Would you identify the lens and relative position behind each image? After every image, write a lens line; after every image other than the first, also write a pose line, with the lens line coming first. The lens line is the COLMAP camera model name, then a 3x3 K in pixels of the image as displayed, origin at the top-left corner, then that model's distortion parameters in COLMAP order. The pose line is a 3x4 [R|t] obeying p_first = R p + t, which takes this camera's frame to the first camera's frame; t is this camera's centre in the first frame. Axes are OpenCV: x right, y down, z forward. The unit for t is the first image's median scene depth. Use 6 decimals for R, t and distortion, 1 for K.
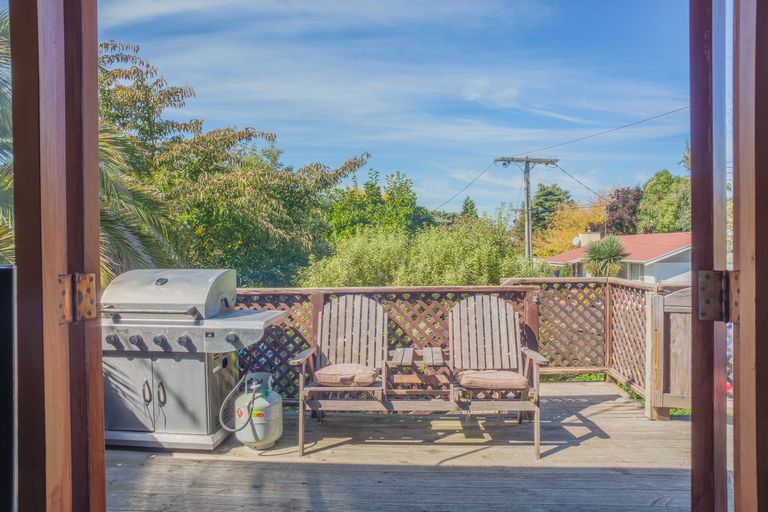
lens RADIAL K [[521.5, 0, 383.3], [0, 521.5, 256.6], [0, 0, 1]] dist [-0.039651, 0.002753]
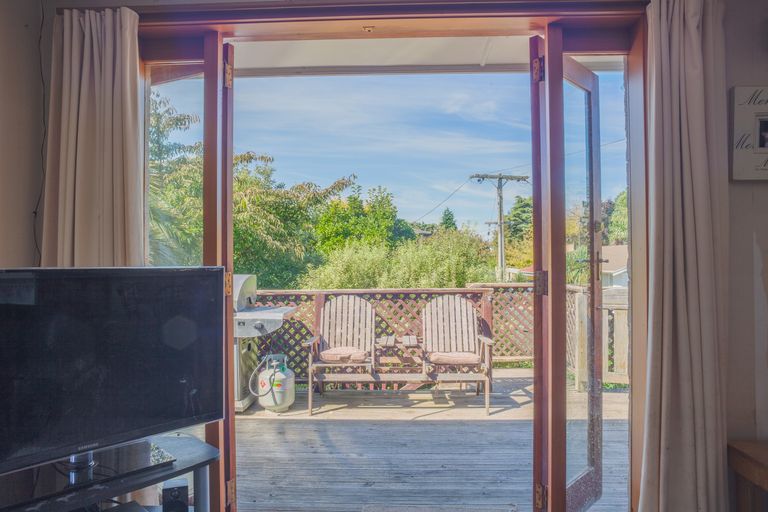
lens RADIAL K [[521.5, 0, 384.1], [0, 521.5, 254.1], [0, 0, 1]] dist [-0.039651, 0.002753]
pose [[0.999211, 0.004151, 0.039510, -0.020135], [-0.003199, 0.999704, -0.024121, 0.003449], [-0.039598, 0.023975, 0.998928, -0.278216]]
